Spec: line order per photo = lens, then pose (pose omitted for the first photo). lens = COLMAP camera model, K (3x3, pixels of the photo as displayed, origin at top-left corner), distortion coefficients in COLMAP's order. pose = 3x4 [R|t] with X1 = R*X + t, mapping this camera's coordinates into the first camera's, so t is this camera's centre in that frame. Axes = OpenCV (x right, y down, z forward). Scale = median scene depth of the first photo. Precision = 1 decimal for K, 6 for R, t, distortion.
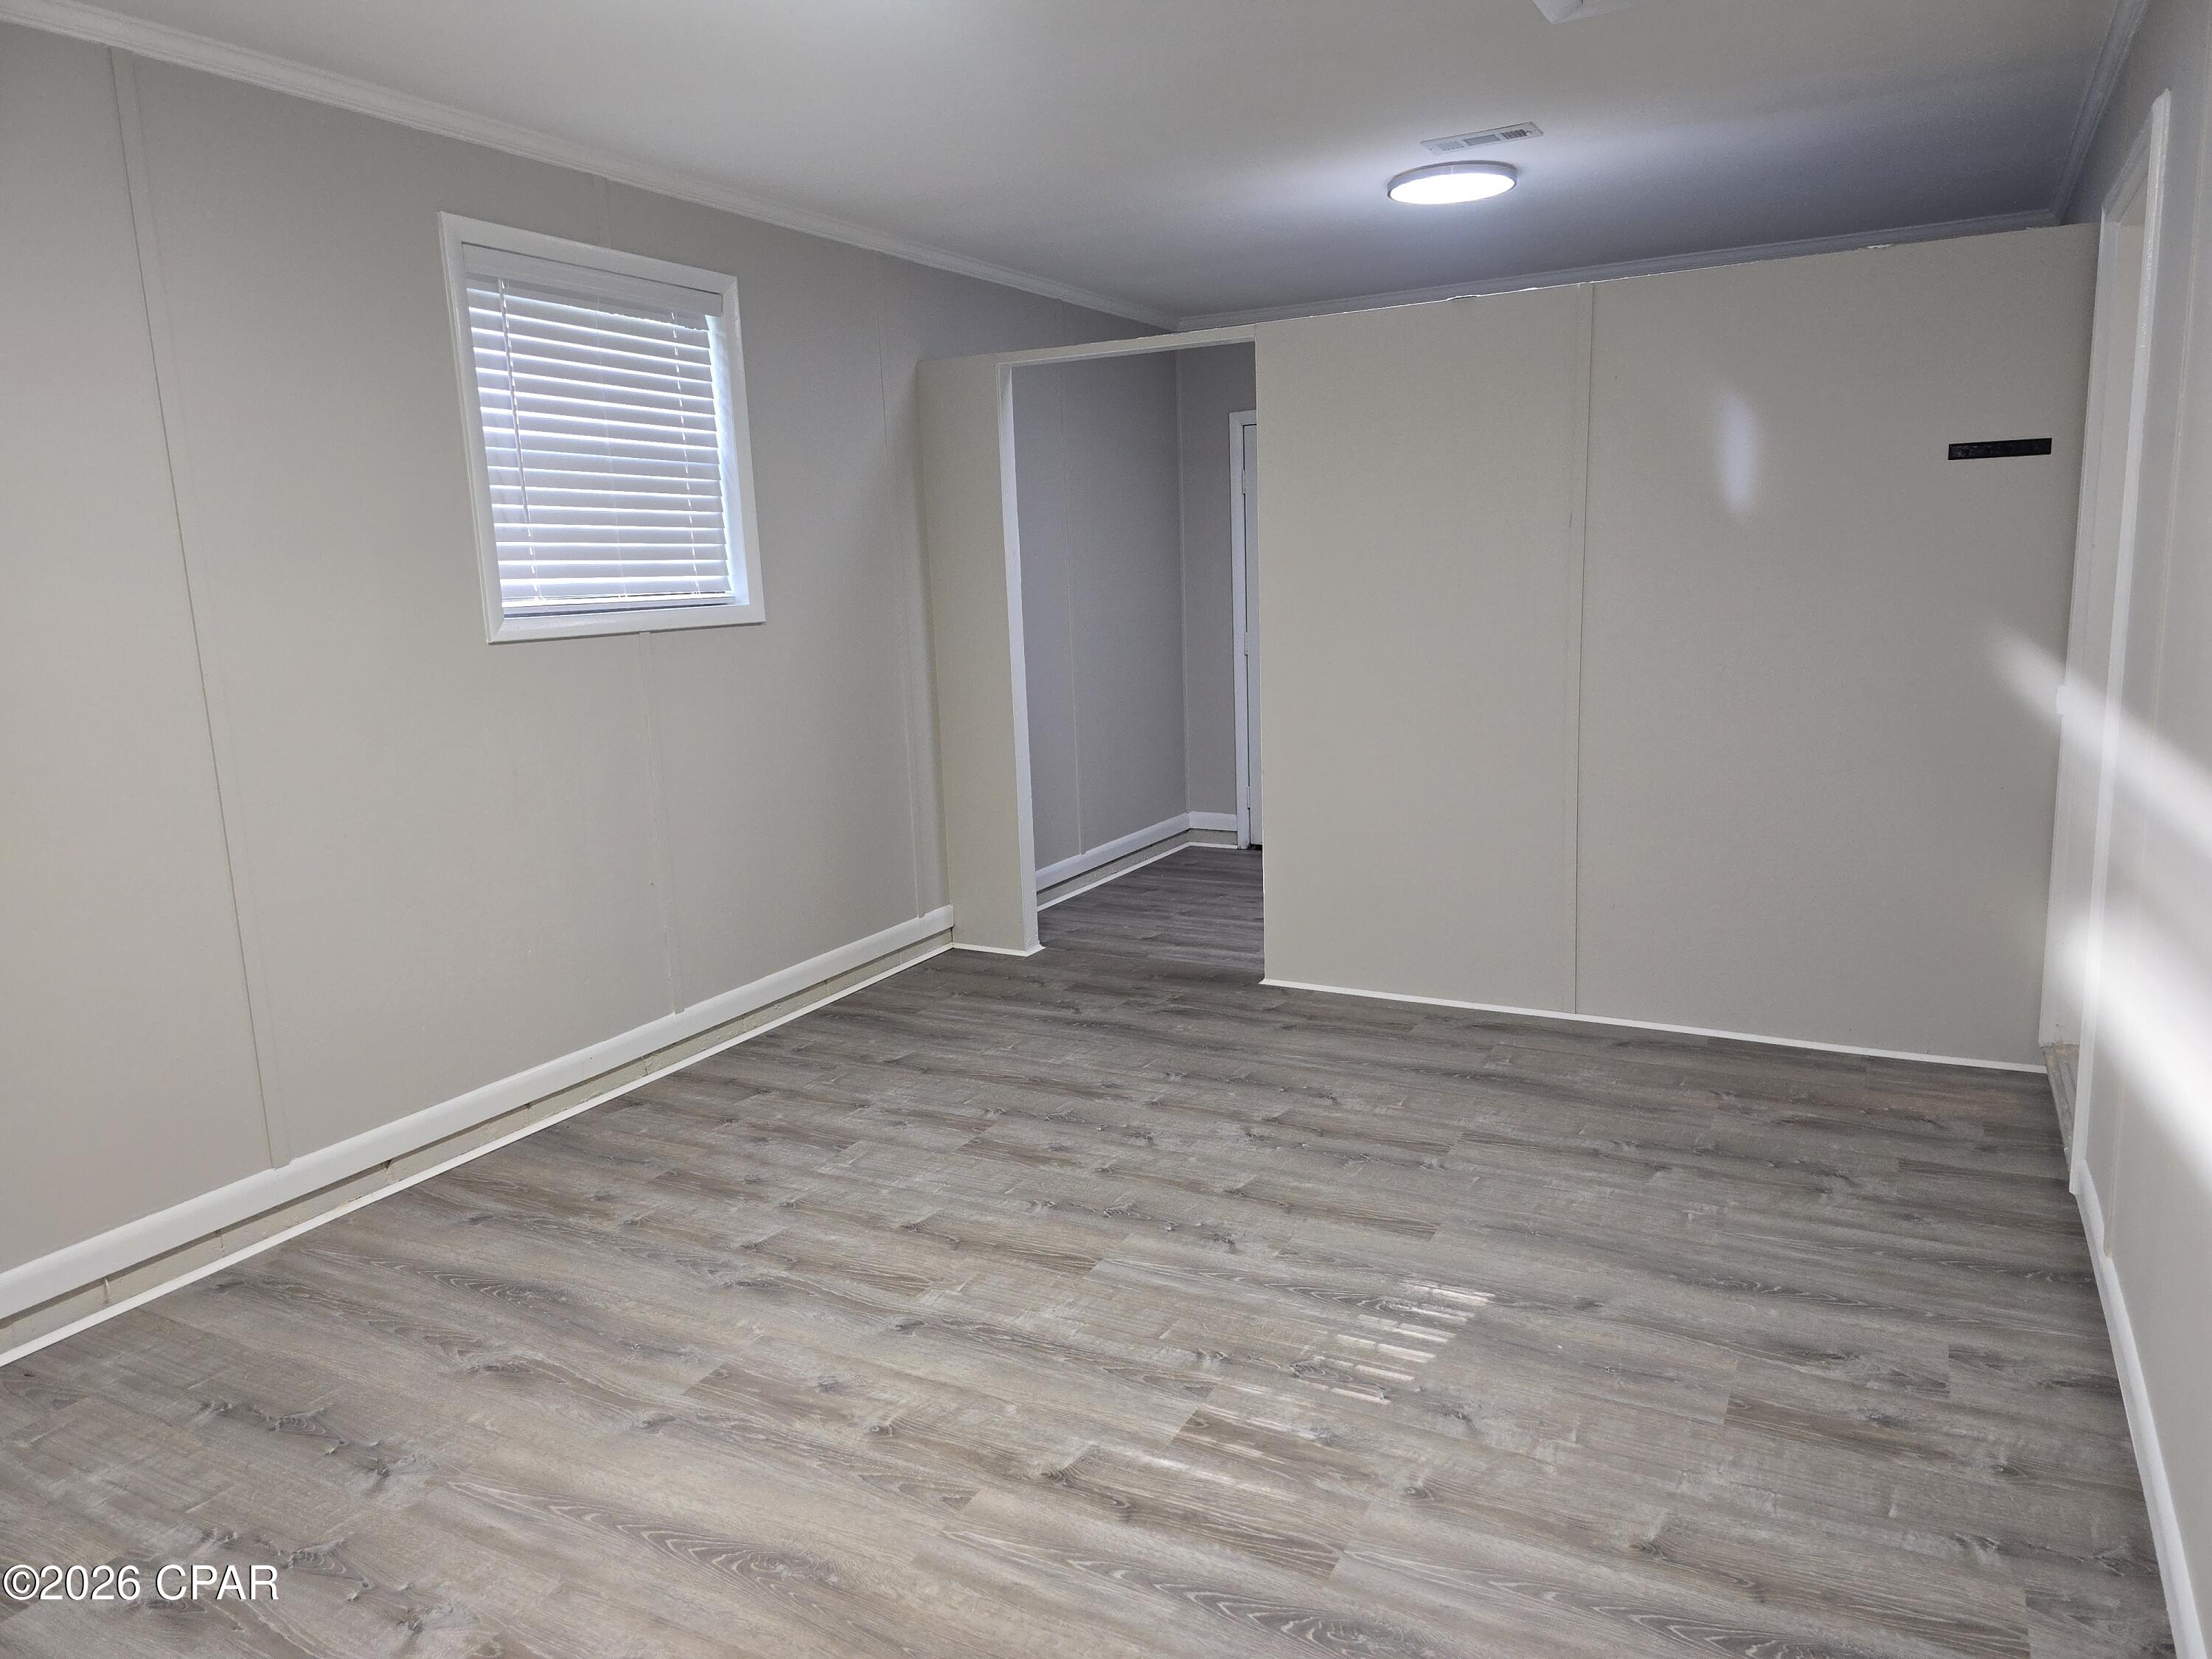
lens RADIAL K [[1487.3, 0, 1110.5], [0, 1487.3, 816.5], [0, 0, 1]] dist [0.073802, -0.070542]
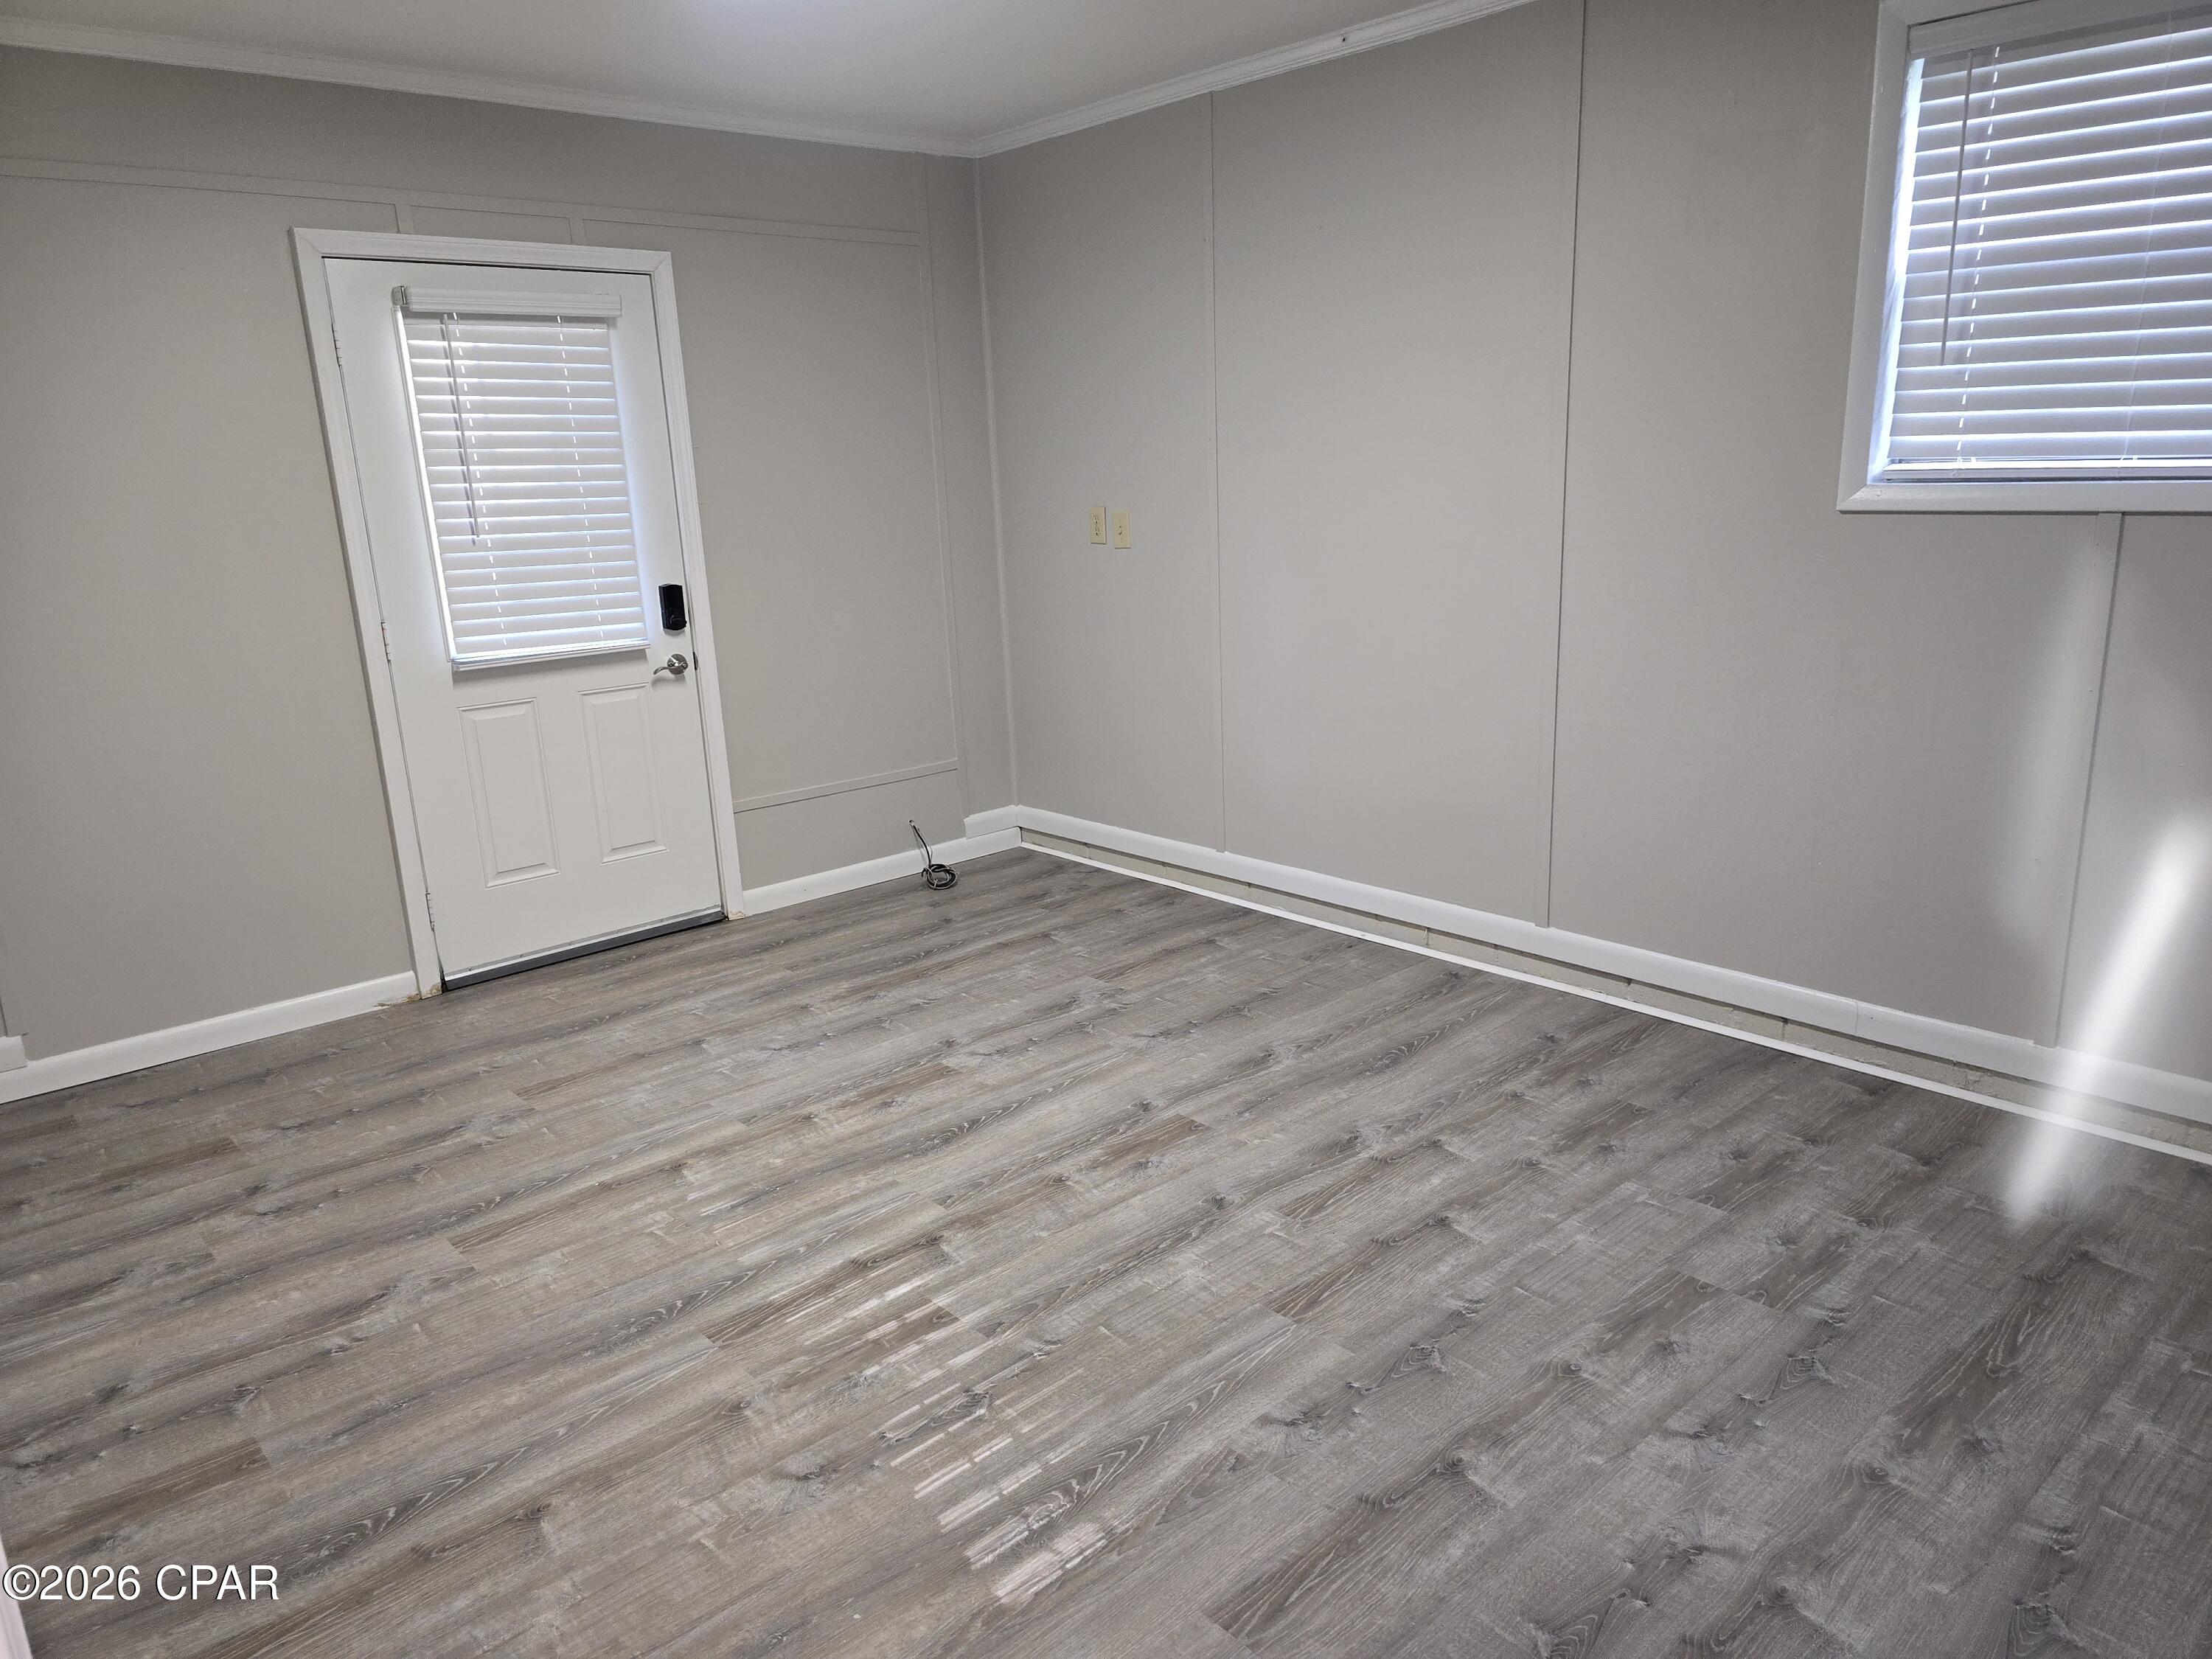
lens RADIAL K [[1487.3, 0, 1102.7], [0, 1487.3, 831.0], [0, 0, 1]] dist [0.073802, -0.070542]
pose [[-0.342193, 0.278022, -0.897557, 0.694747], [-0.112384, 0.936257, 0.332856, -0.222580], [0.932885, 0.214772, -0.289135, 1.068476]]
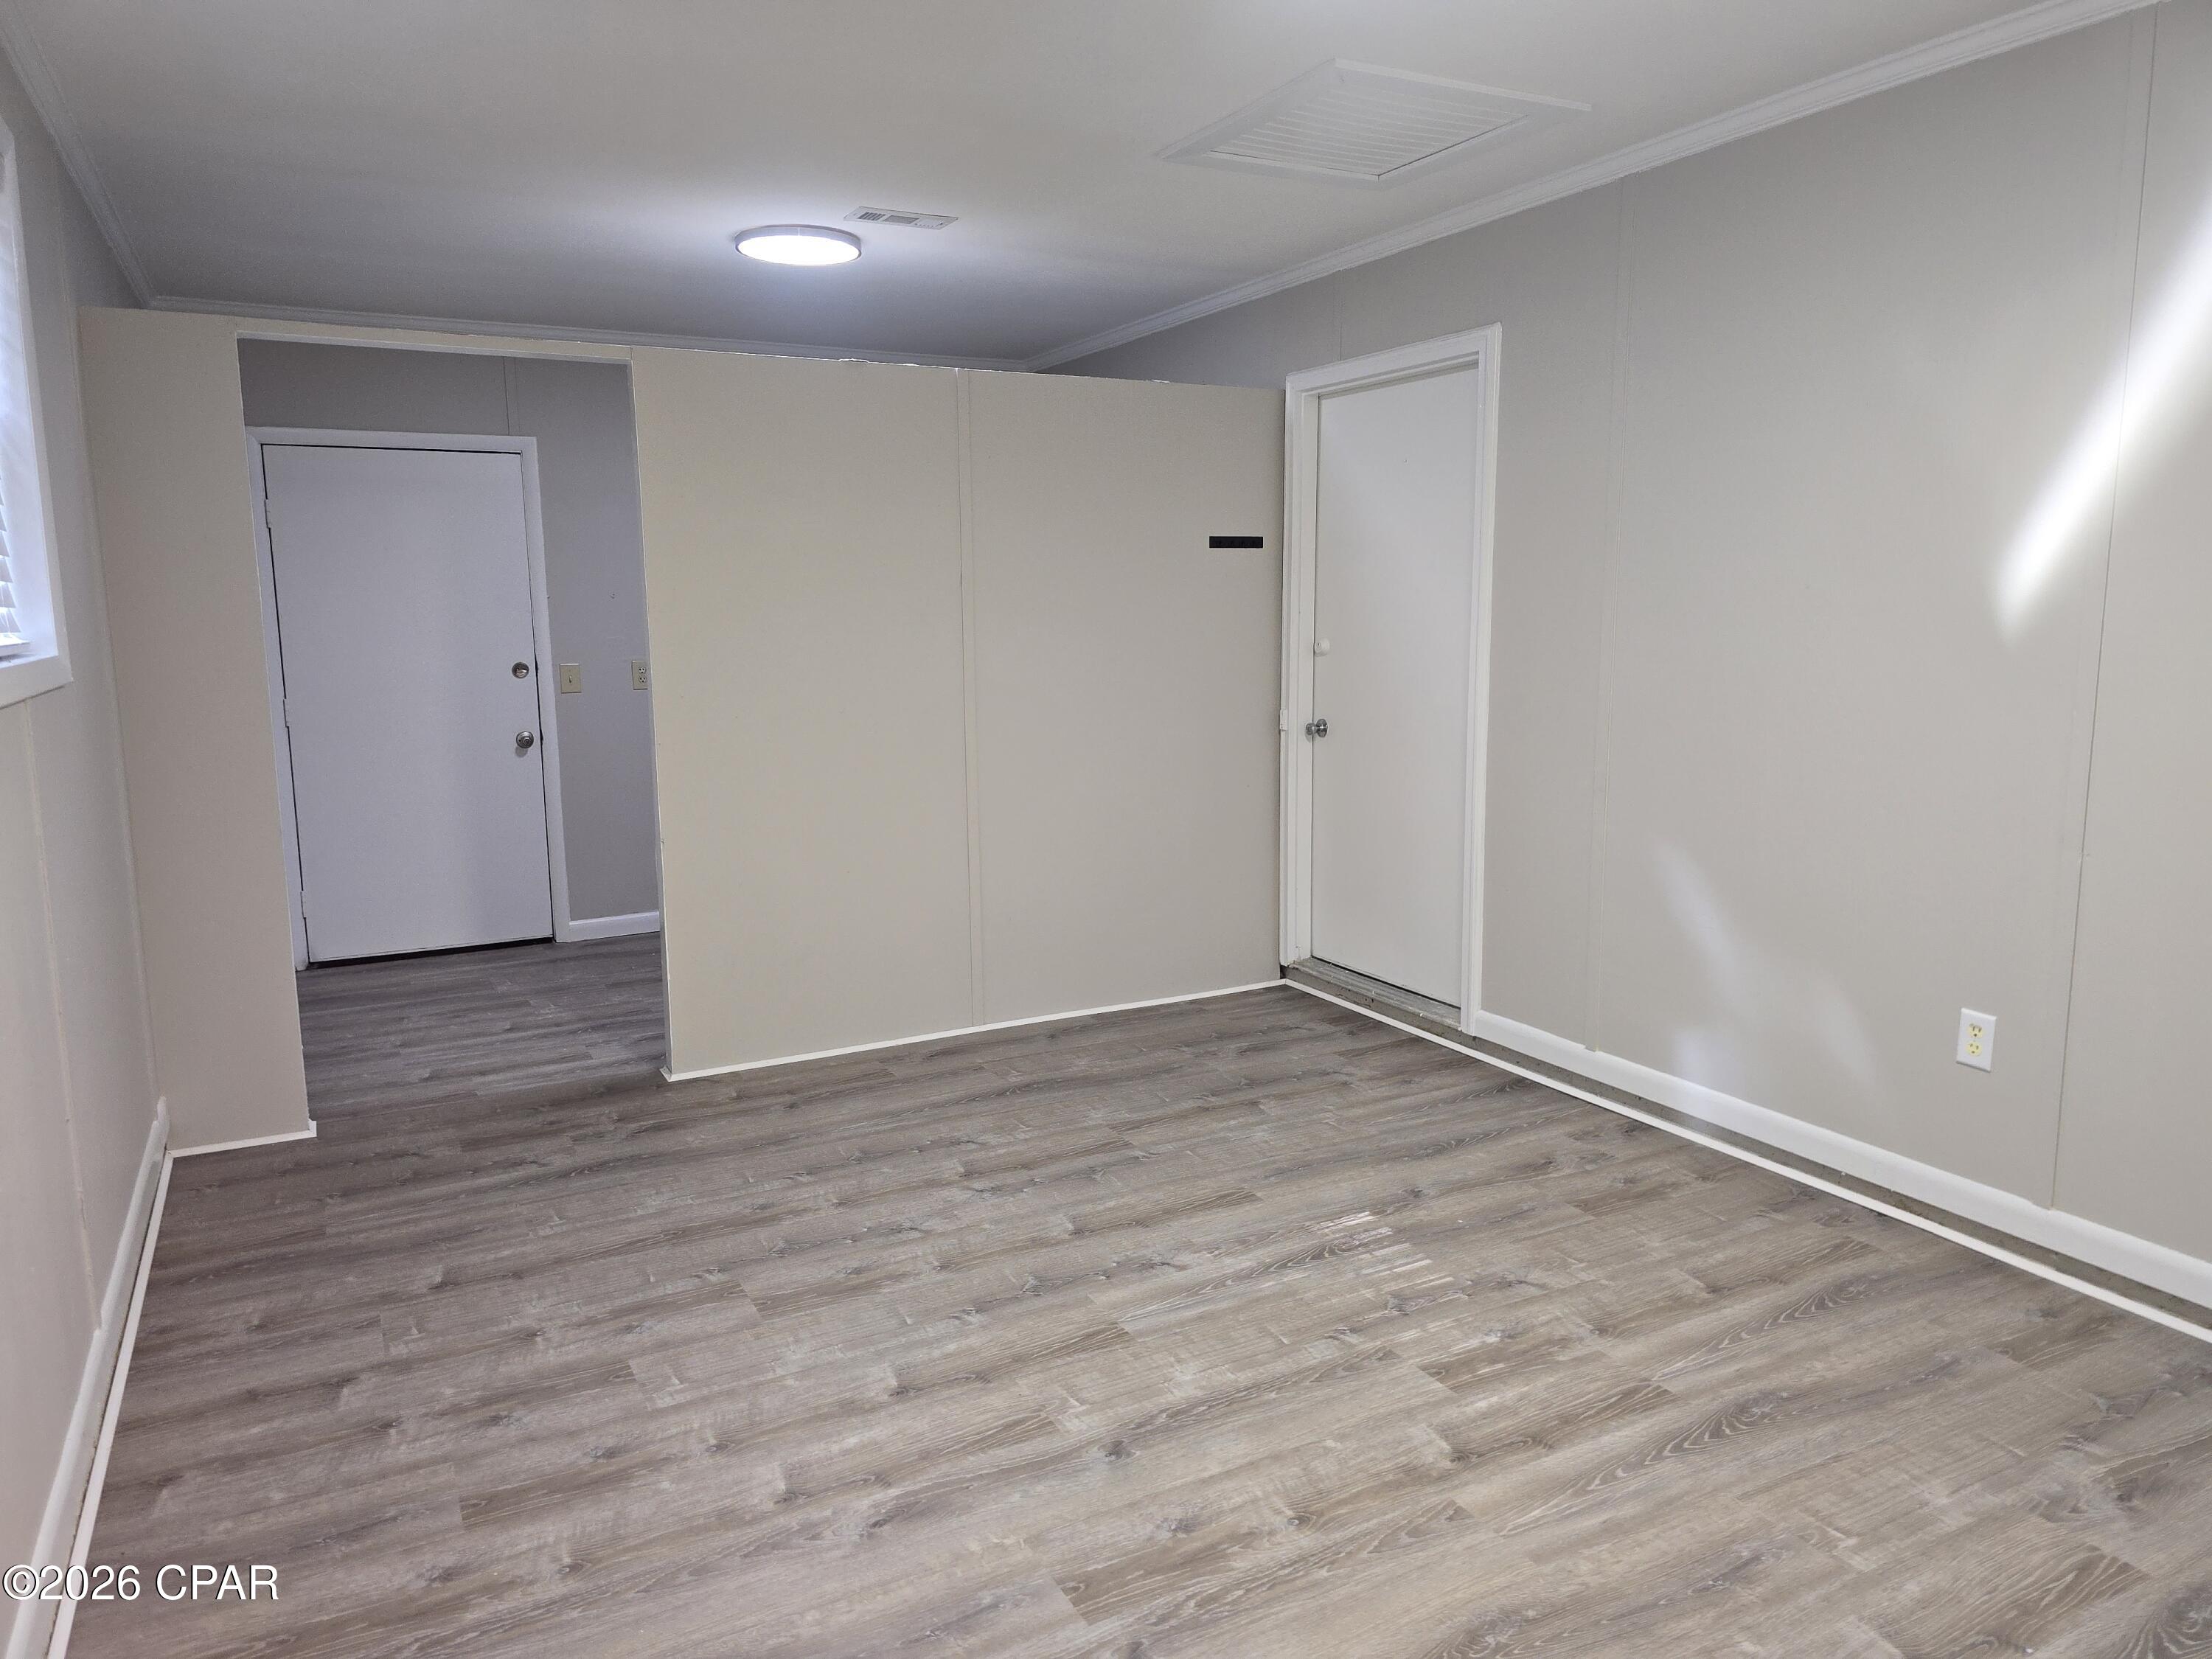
lens RADIAL K [[1487.3, 0, 1095.4], [0, 1487.3, 804.0], [0, 0, 1]] dist [0.073802, -0.070542]
pose [[0.562259, -0.083979, 0.822686, -0.763419], [0.132713, 0.991099, 0.010469, -0.043317], [-0.816243, 0.103295, 0.568399, 0.427429]]
